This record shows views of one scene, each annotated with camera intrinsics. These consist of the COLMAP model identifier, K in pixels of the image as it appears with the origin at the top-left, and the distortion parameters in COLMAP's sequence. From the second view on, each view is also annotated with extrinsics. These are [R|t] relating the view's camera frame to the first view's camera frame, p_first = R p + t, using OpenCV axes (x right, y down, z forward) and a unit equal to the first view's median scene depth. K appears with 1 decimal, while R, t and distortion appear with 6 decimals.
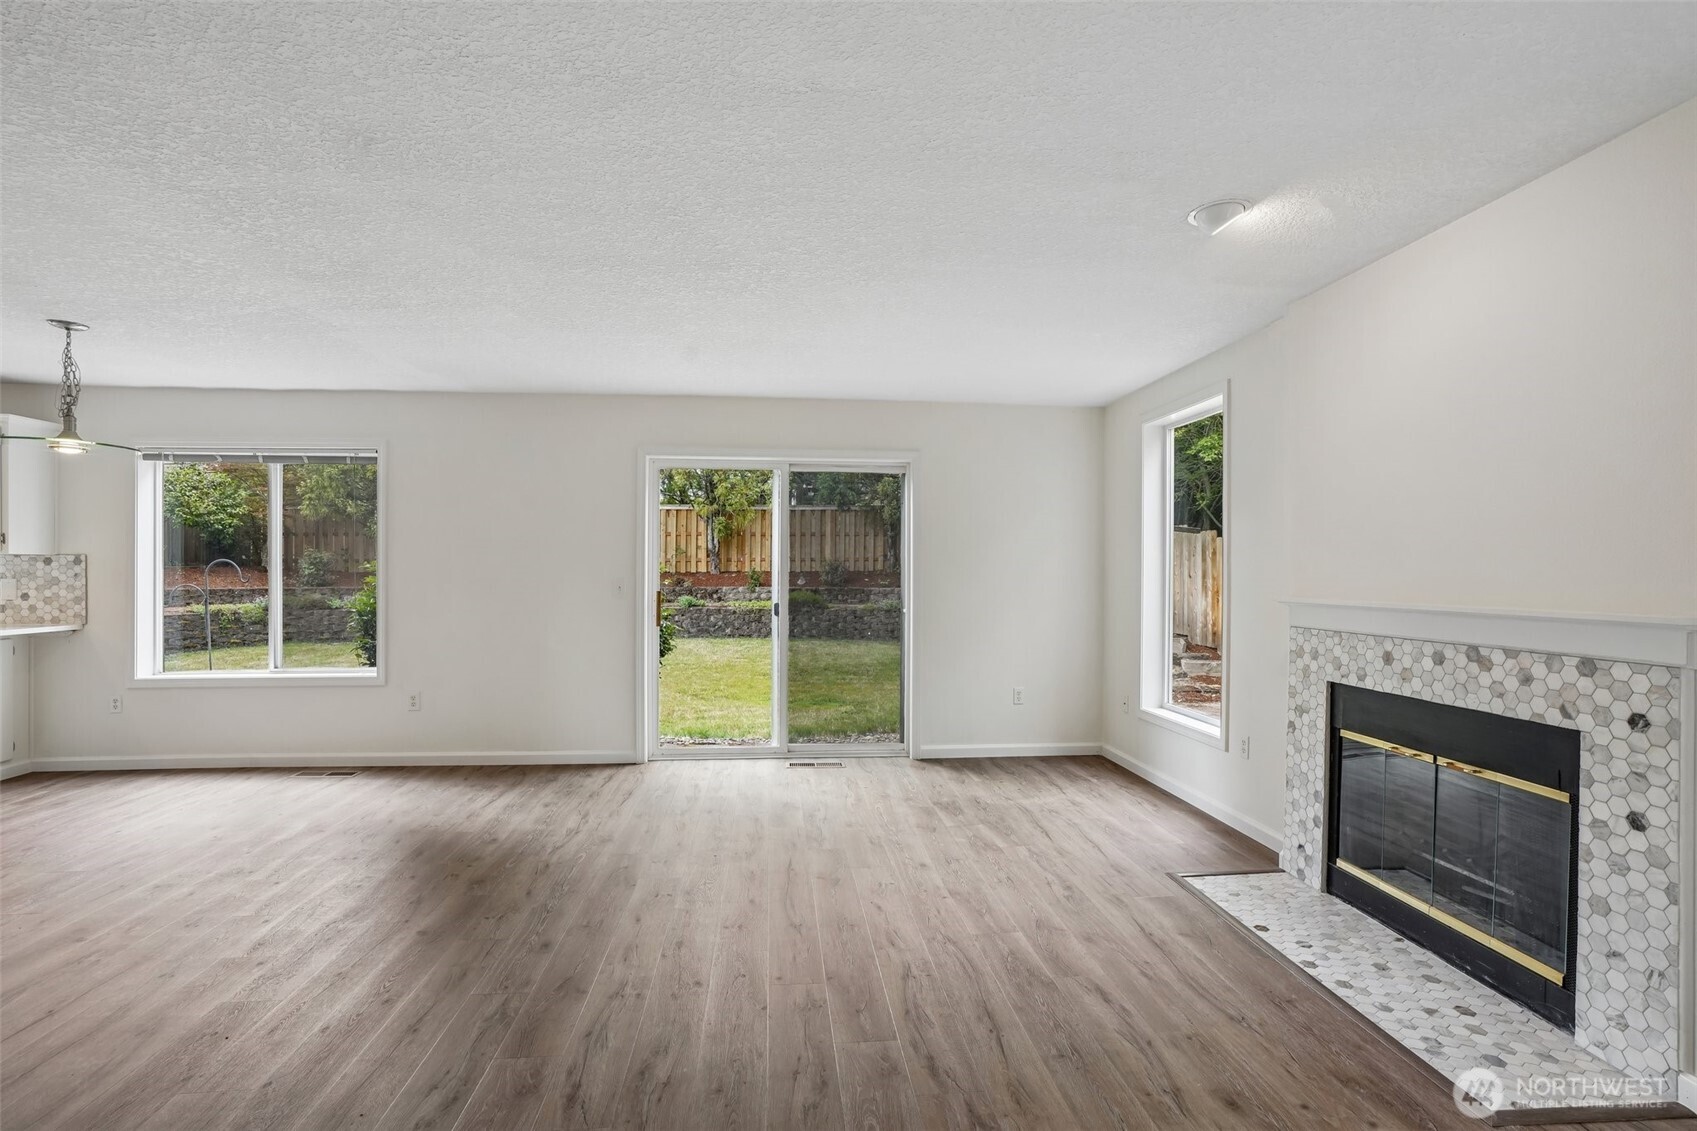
lens RADIAL K [[779.3, 0, 859.4], [0, 779.3, 565.0], [0, 0, 1]] dist [-0.038284, 0.015334]
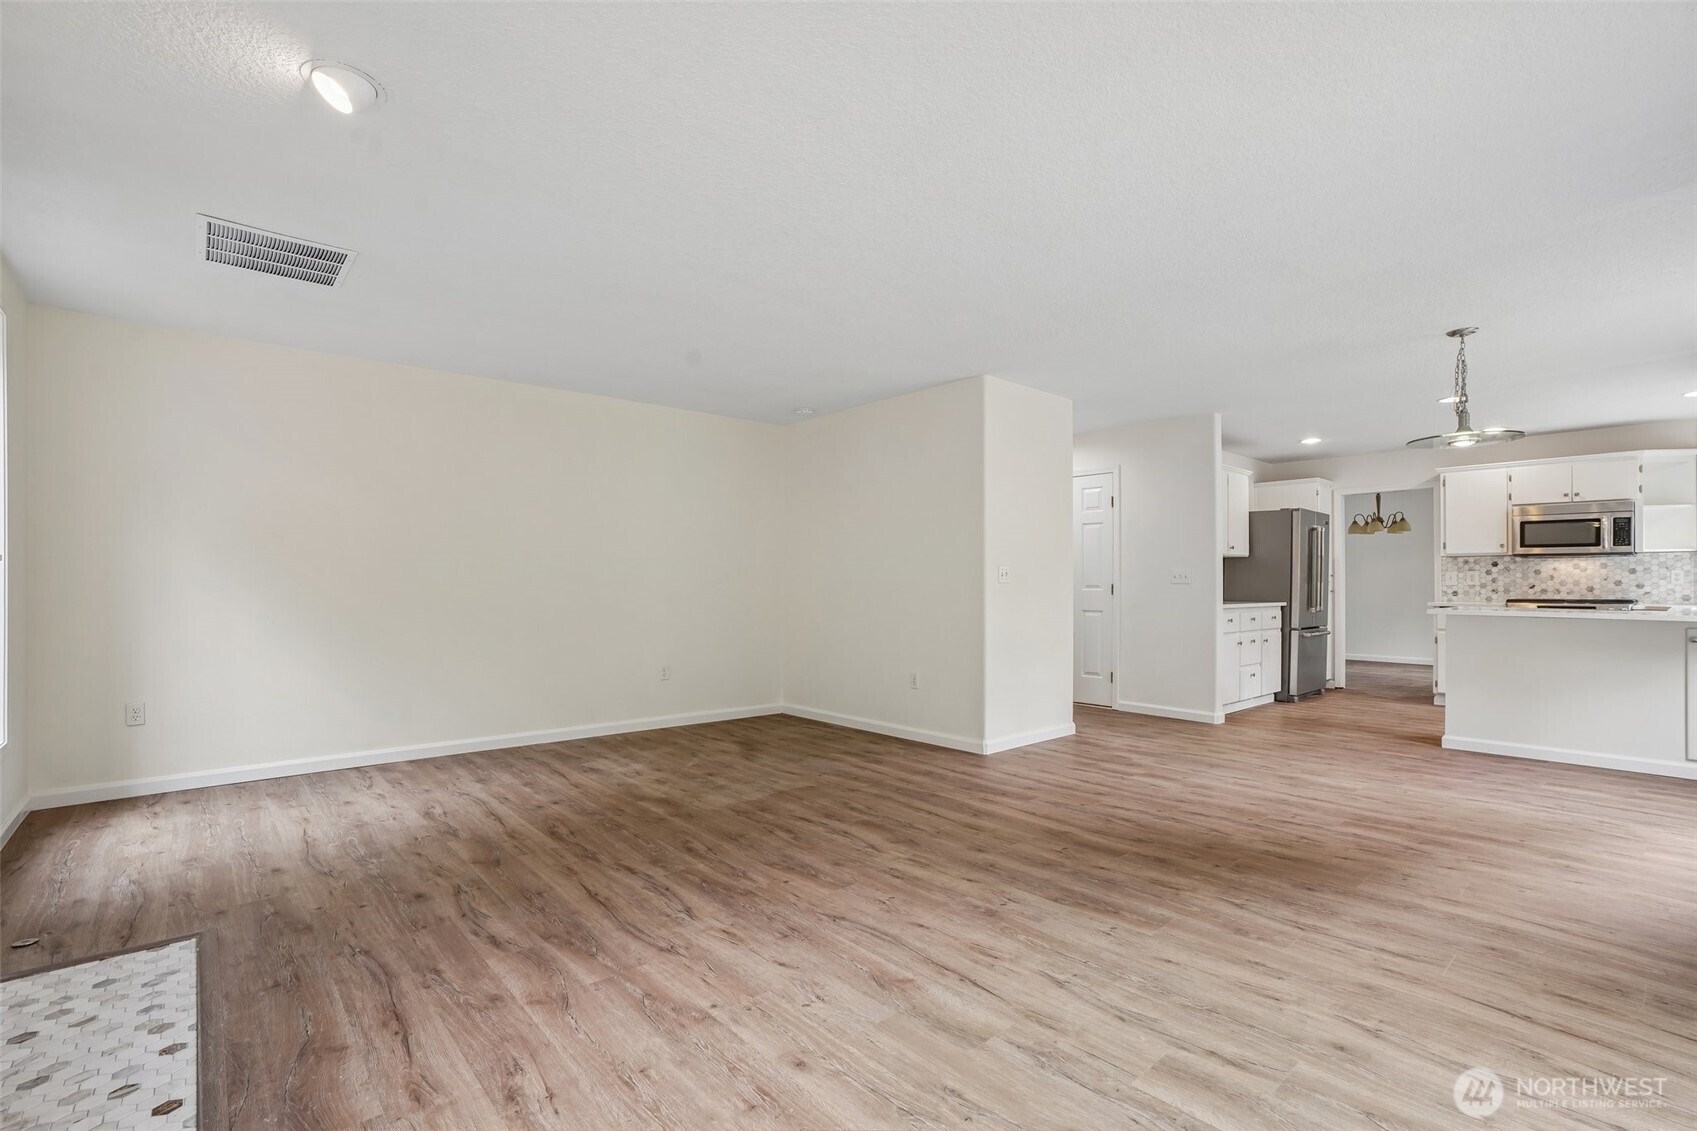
lens RADIAL K [[779.3, 0, 843.2], [0, 779.3, 567.7], [0, 0, 1]] dist [-0.038284, 0.015334]
pose [[-0.824054, -0.016337, -0.566275, 0.345053], [-0.001467, 0.999642, -0.026705, 0.062809], [0.566509, -0.021175, -0.823783, 1.399965]]
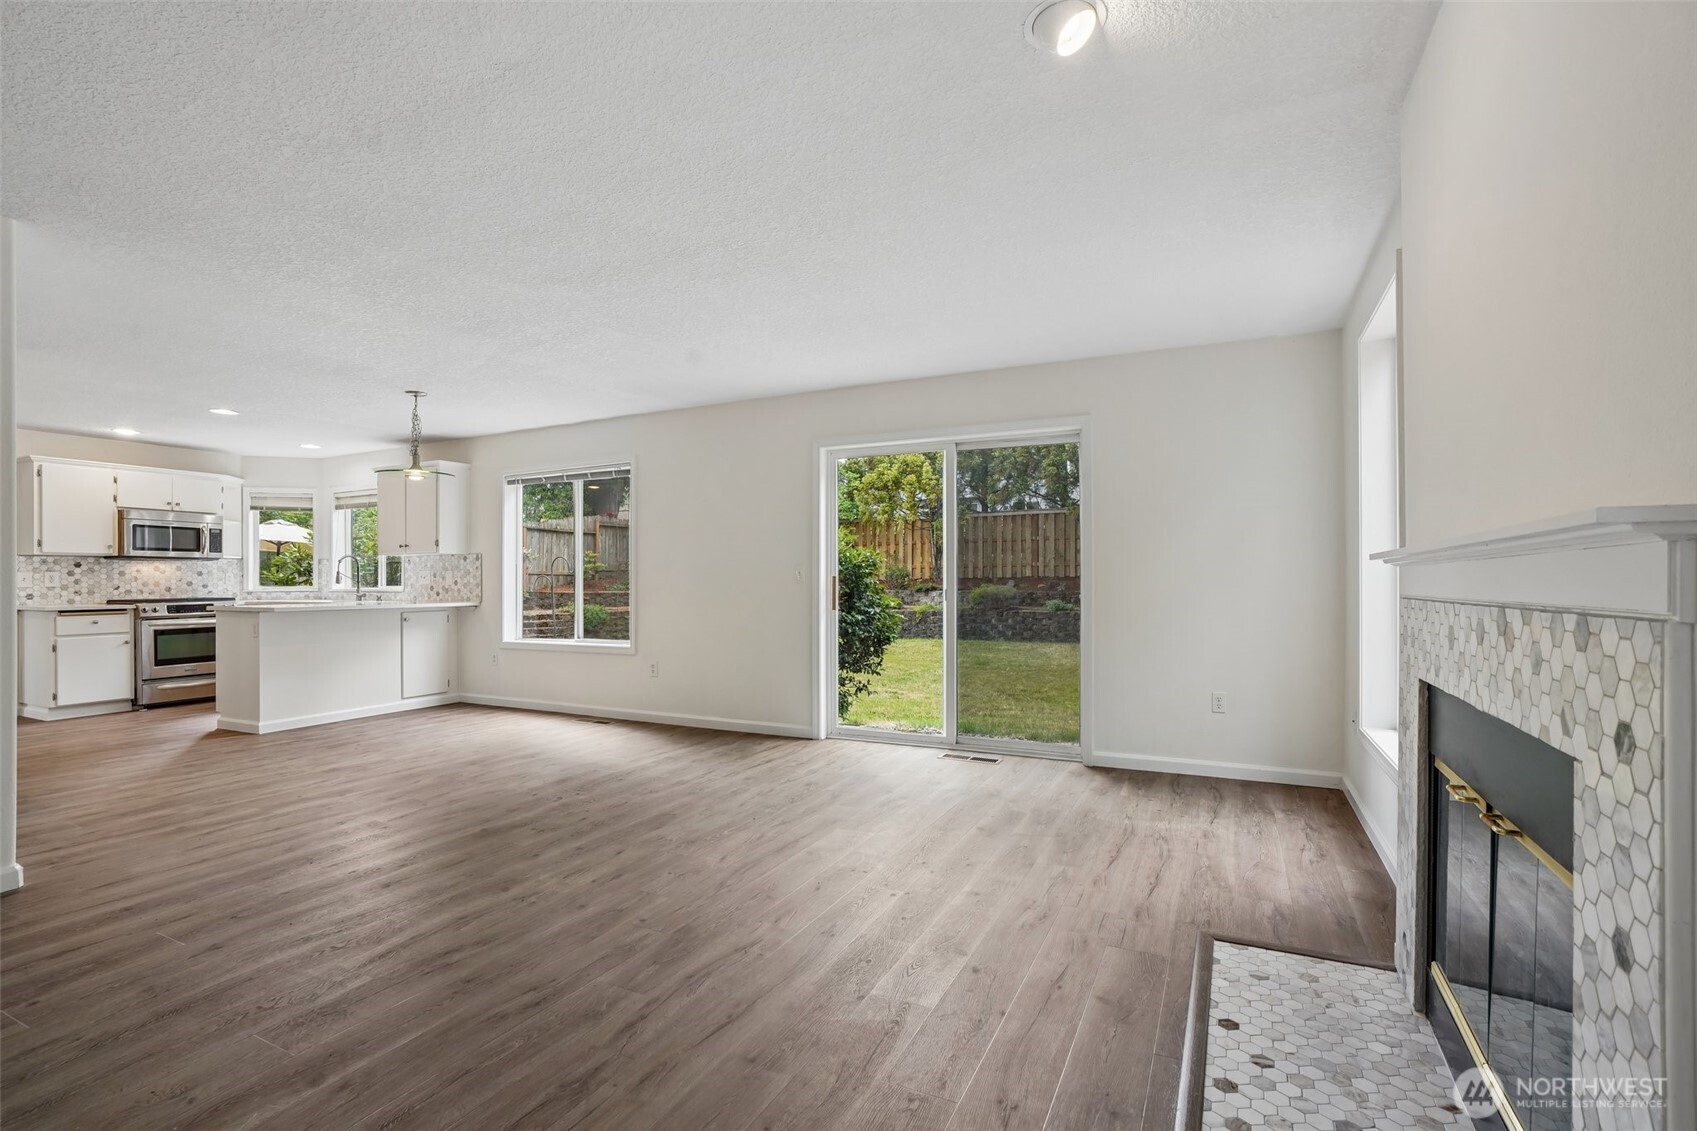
lens RADIAL K [[779.3, 0, 864.8], [0, 779.3, 571.3], [0, 0, 1]] dist [-0.038284, 0.015334]
pose [[0.847823, -0.014690, -0.530075, 0.488748], [0.011102, 0.999889, -0.009953, 0.055428], [0.530162, 0.002554, 0.847892, 0.192115]]
